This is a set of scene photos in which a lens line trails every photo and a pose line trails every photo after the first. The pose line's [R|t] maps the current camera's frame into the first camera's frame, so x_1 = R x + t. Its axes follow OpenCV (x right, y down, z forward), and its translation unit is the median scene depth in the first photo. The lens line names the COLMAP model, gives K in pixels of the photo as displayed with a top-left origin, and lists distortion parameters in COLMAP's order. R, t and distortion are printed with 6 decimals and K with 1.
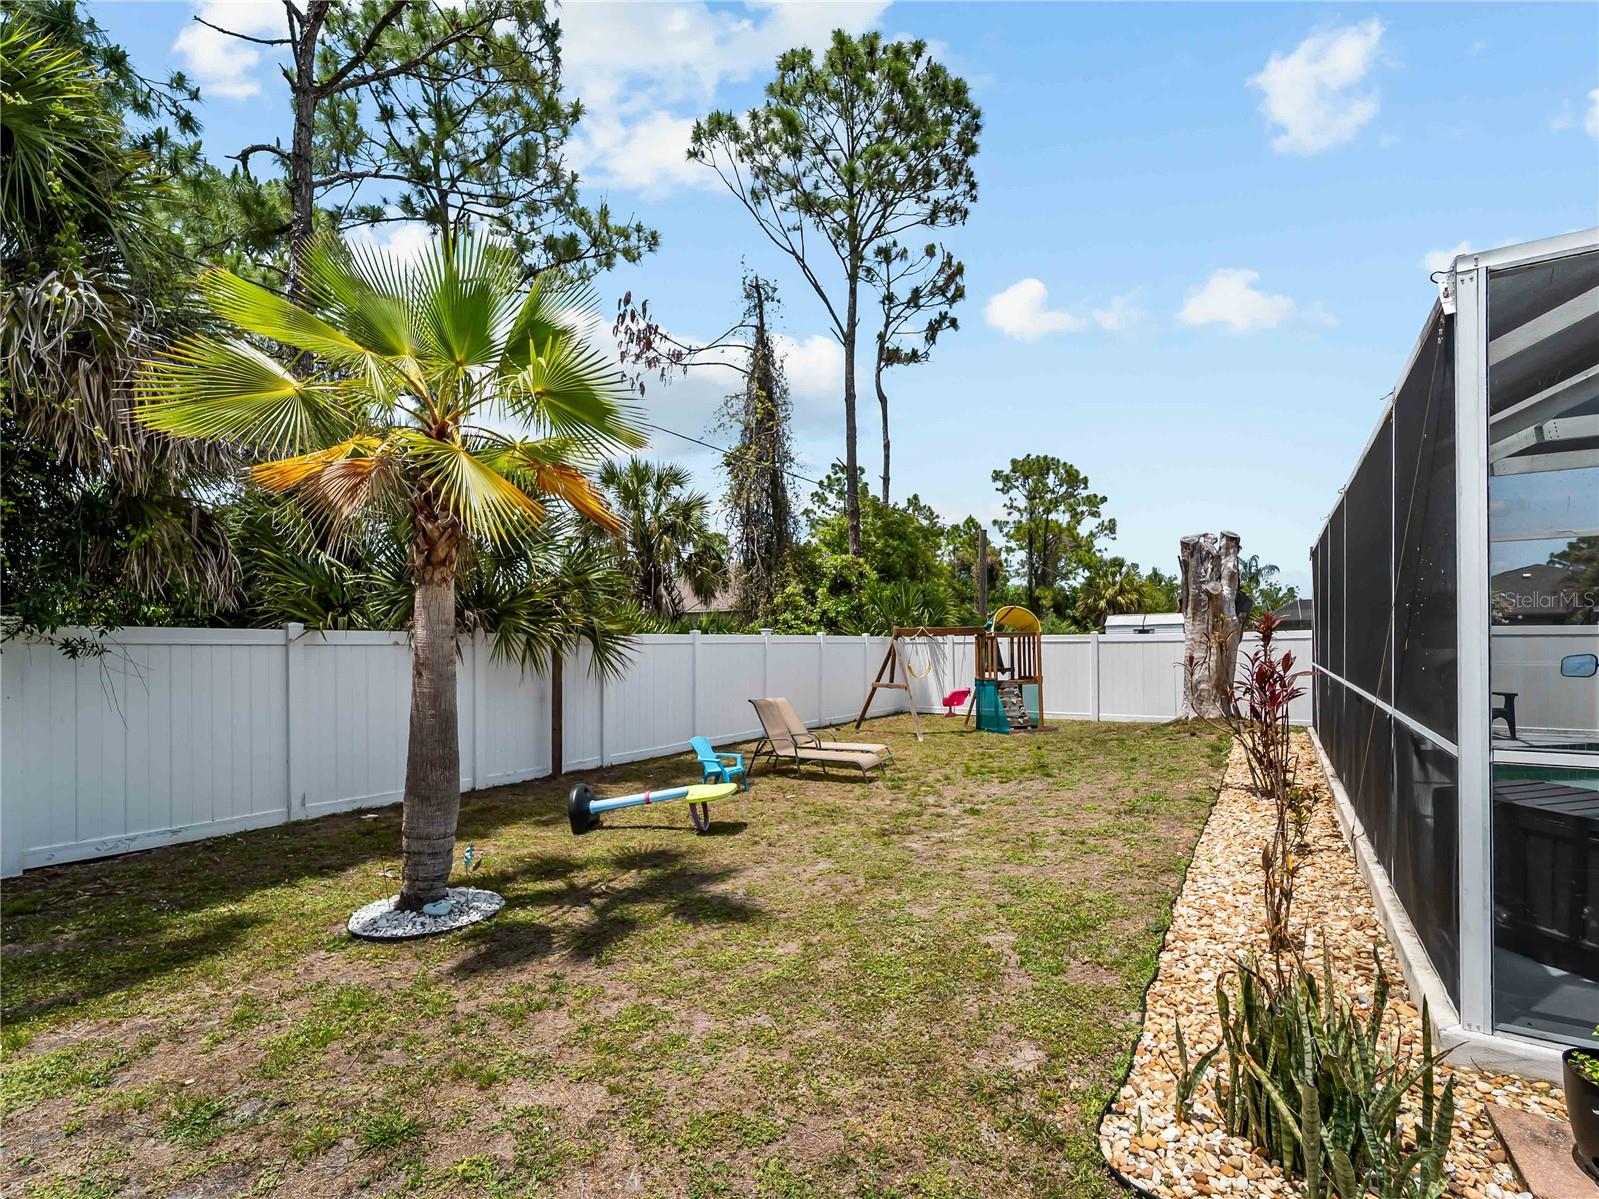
lens RADIAL K [[755.9, 0, 810.0], [0, 755.9, 631.1], [0, 0, 1]] dist [0.001693, -0.000254]
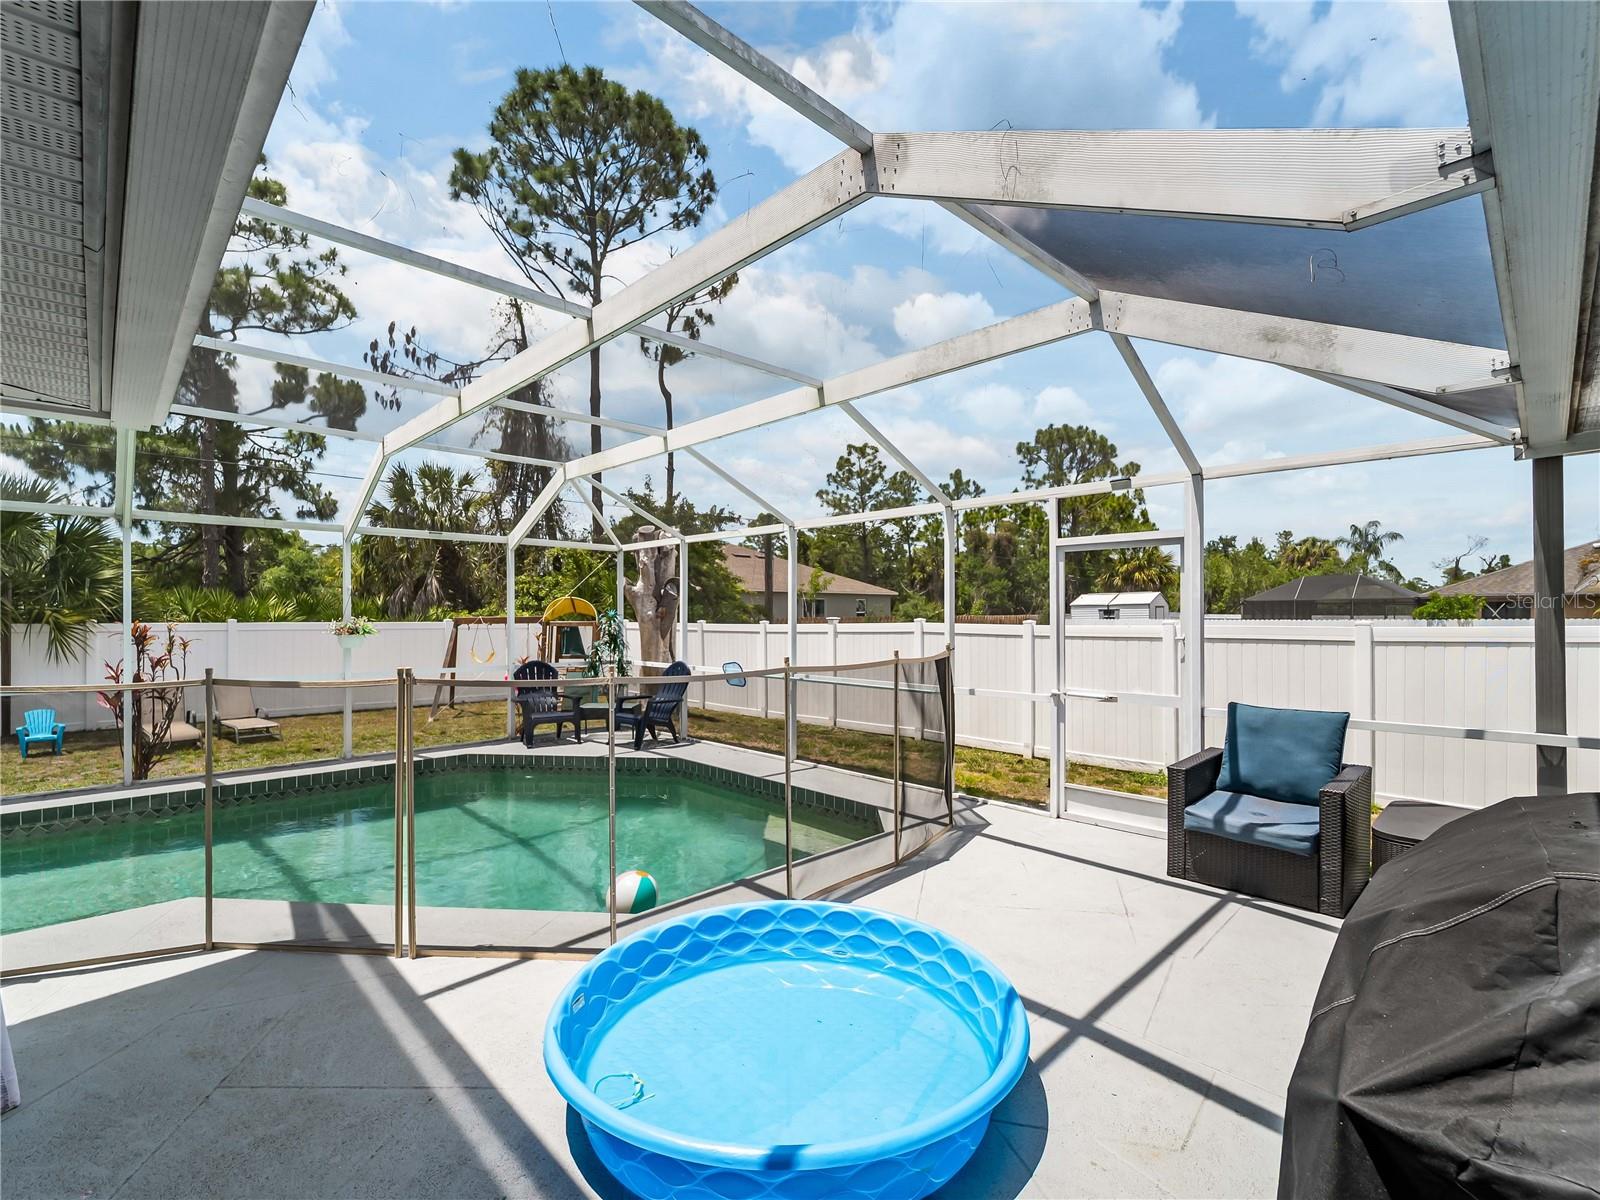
lens RADIAL K [[728.4, 0, 809.4], [0, 728.4, 628.6], [0, 0, 1]] dist [-0.000293, -0.000653]
pose [[0.968525, 0.011534, -0.248648, 0.544688], [-0.002701, 0.999354, 0.035836, -0.017707], [0.248900, -0.034037, 0.967931, 0.055254]]
